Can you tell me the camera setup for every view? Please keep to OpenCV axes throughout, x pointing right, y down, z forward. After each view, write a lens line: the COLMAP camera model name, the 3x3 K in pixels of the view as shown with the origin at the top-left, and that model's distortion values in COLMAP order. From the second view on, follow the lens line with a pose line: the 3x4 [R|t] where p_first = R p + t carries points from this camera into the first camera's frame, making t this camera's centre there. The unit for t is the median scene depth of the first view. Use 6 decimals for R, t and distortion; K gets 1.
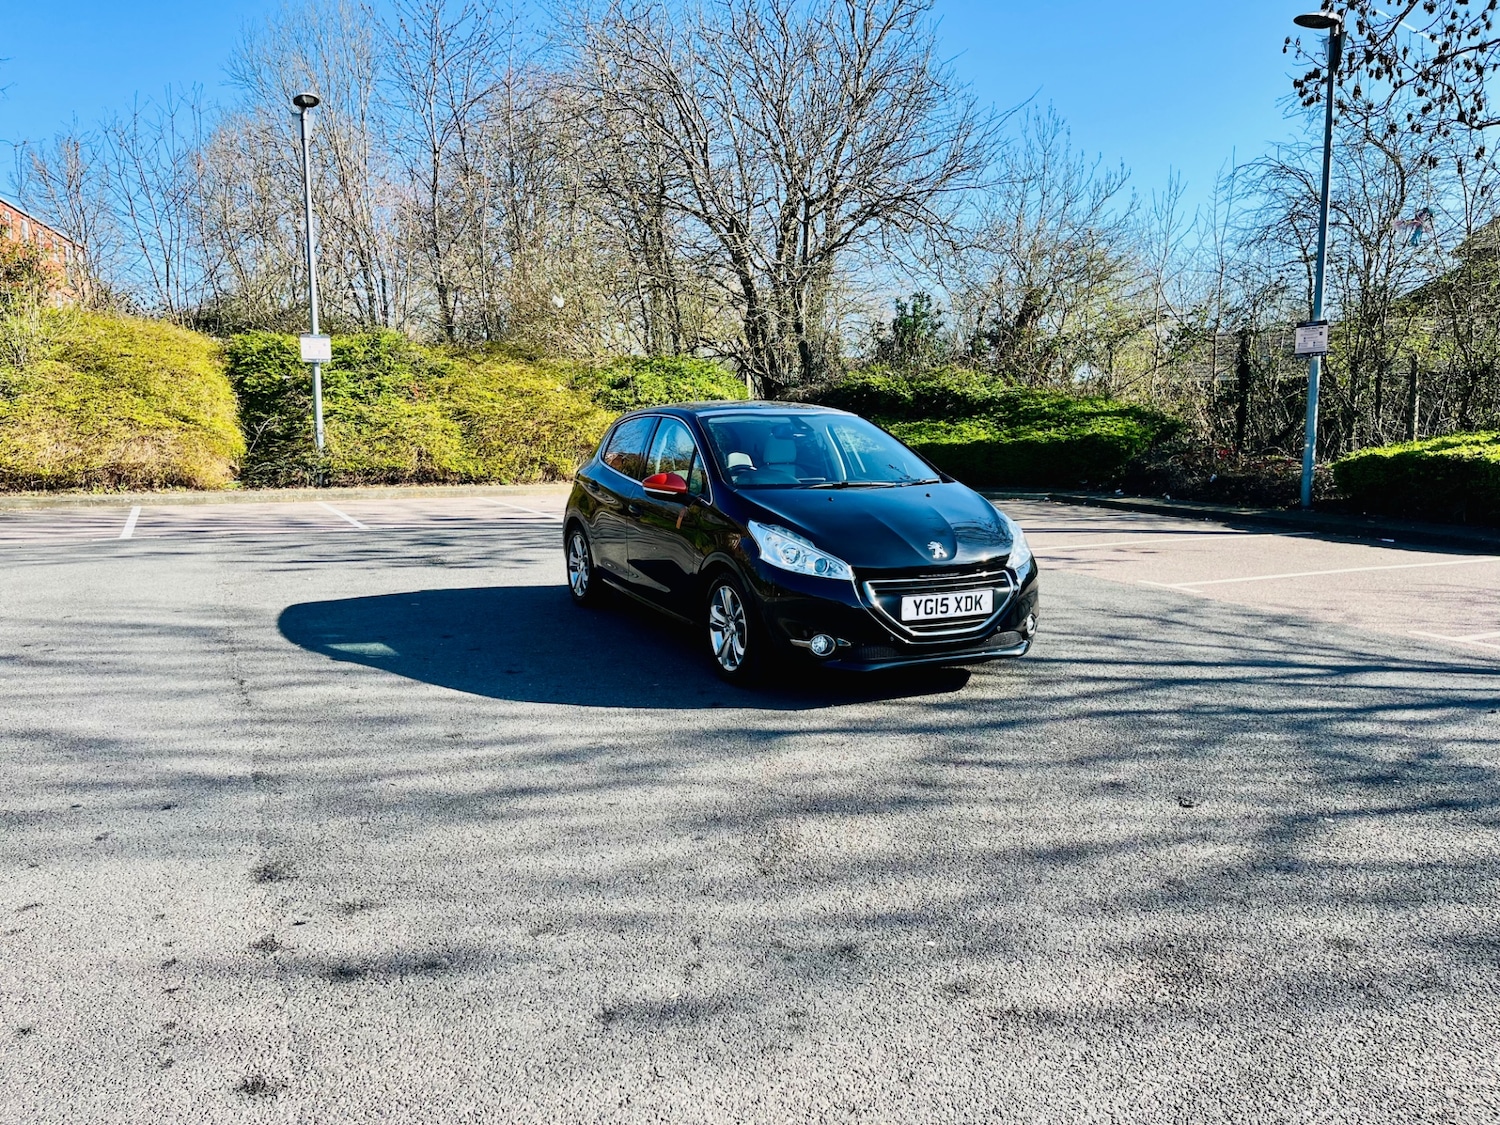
lens RADIAL K [[1135.4, 0, 751.6], [0, 1135.4, 568.0], [0, 0, 1]] dist [0.057966, -0.070078]
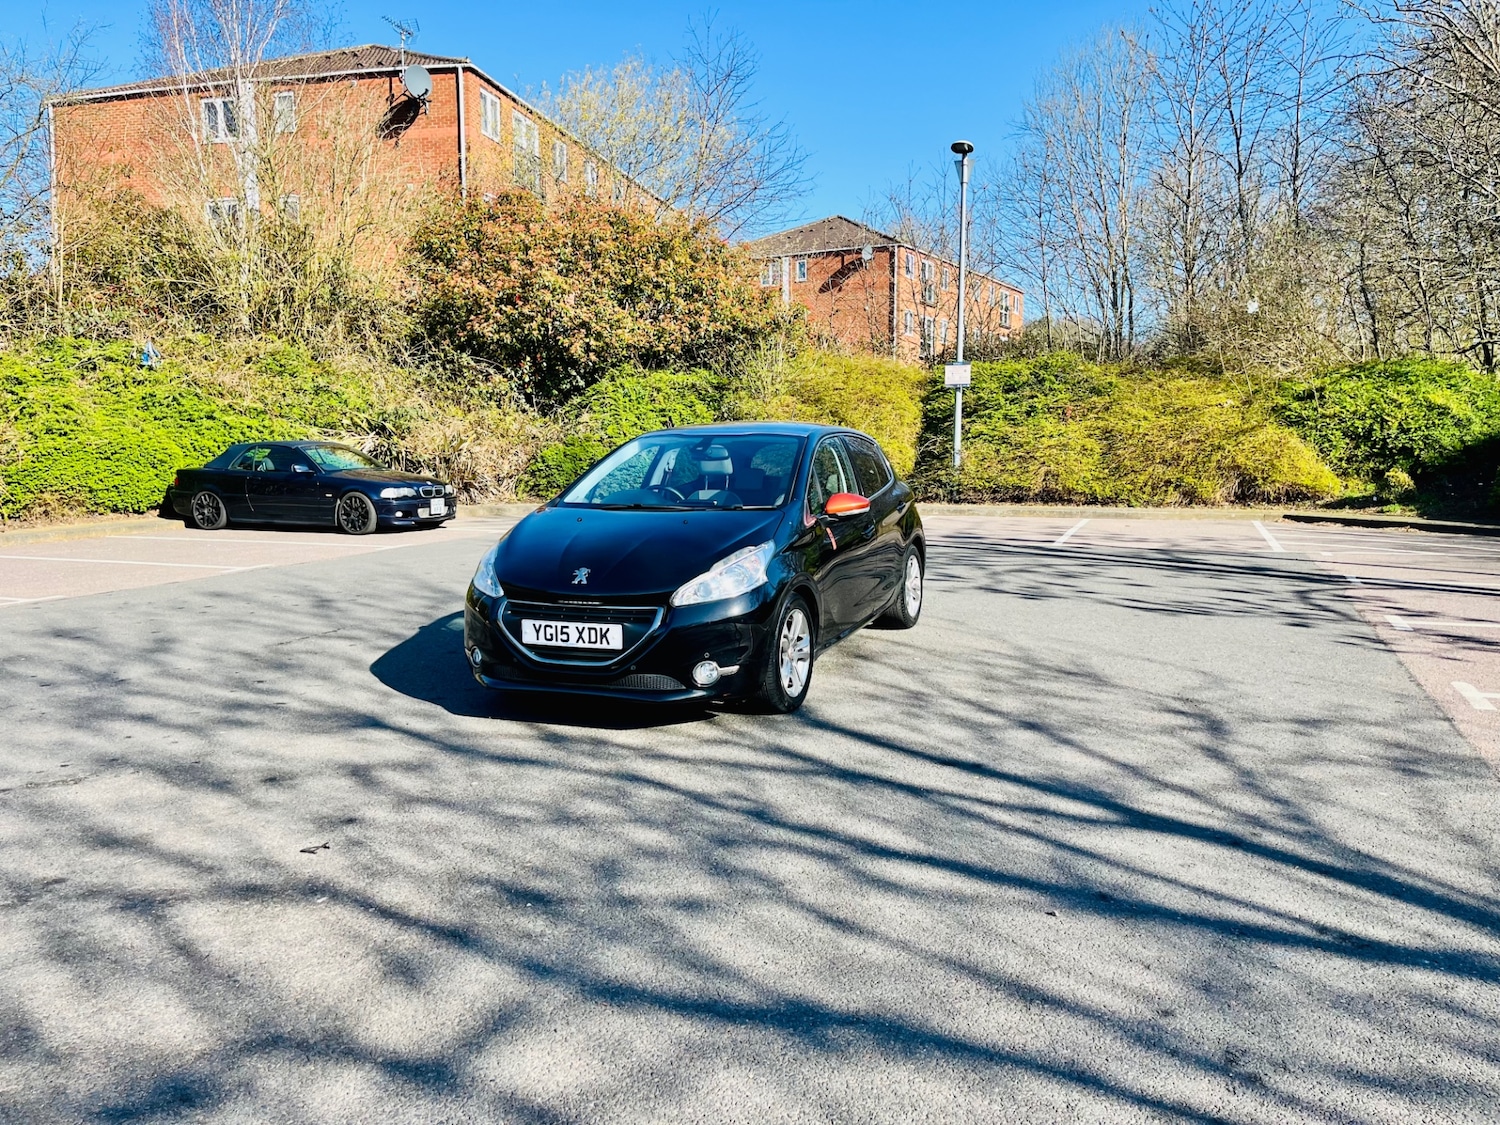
lens RADIAL K [[1135.4, 0, 760.7], [0, 1135.4, 565.3], [0, 0, 1]] dist [0.057966, -0.070078]
pose [[0.678384, 0.076137, -0.730752, 0.285300], [-0.089789, 0.995752, 0.020393, -0.017292], [0.729200, 0.051779, 0.682339, 0.134256]]
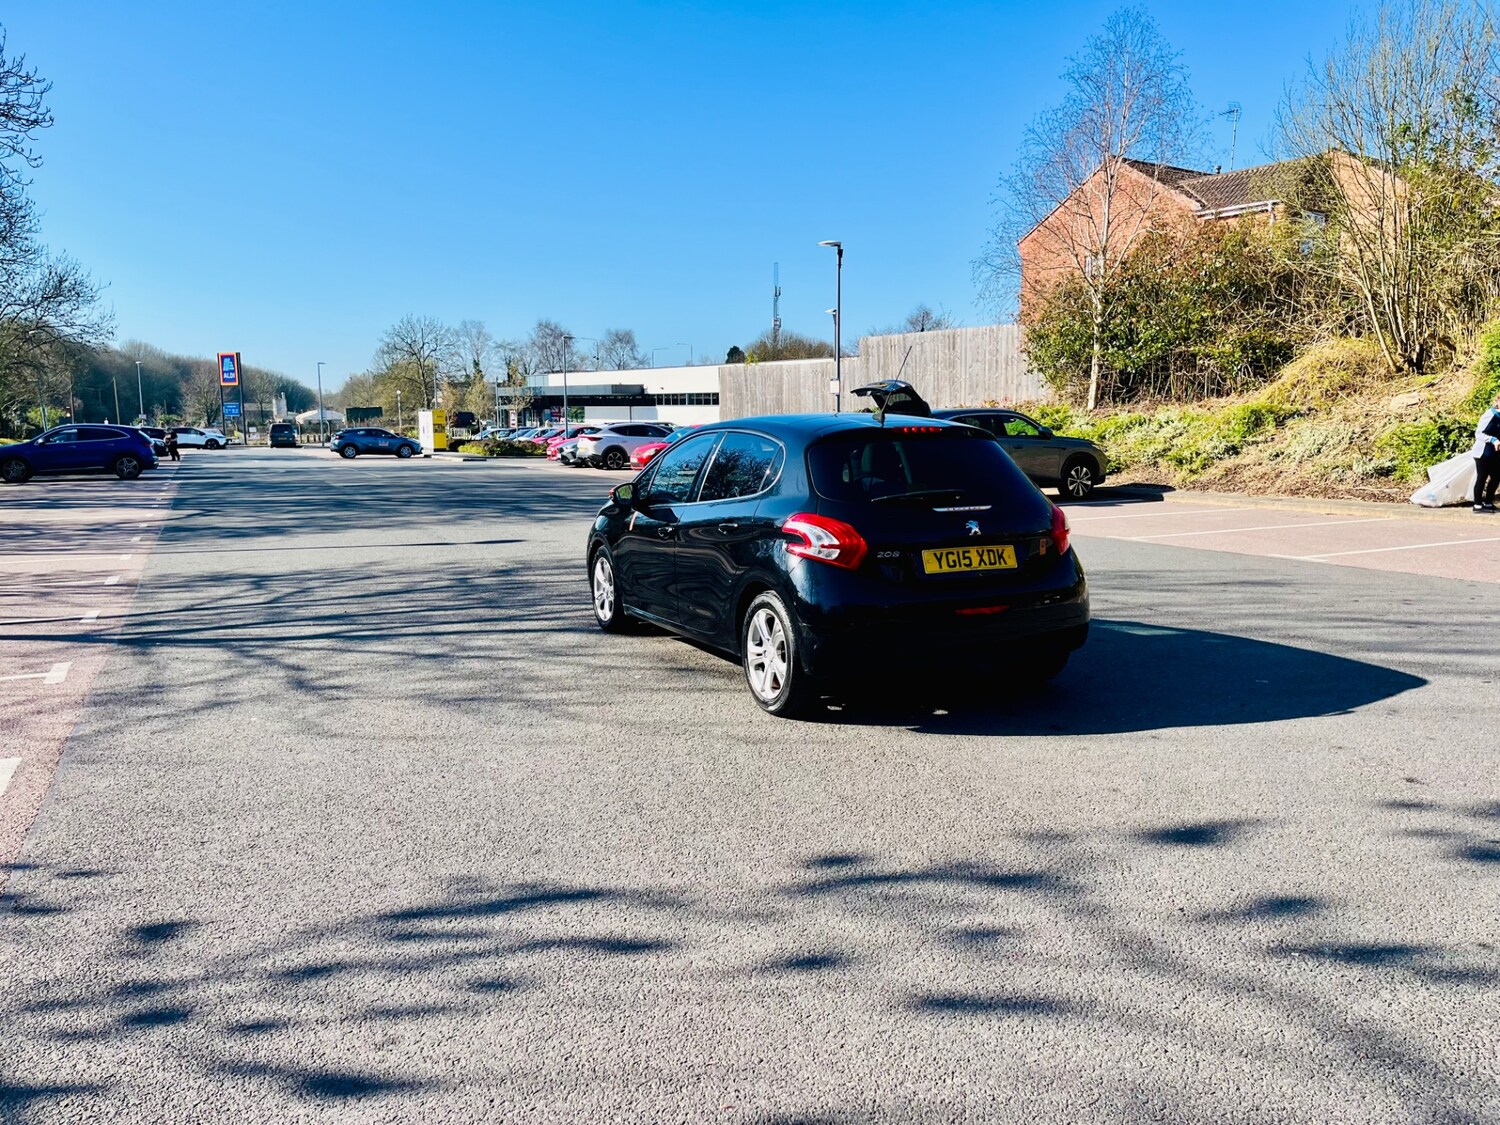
lens RADIAL K [[1135.4, 0, 763.4], [0, 1135.4, 564.0], [0, 0, 1]] dist [0.057966, -0.070078]
pose [[-0.999887, 0.008135, 0.012636, 0.003992], [0.011108, 0.966420, 0.256729, -0.105550], [-0.010123, 0.256840, -0.966401, 0.754649]]
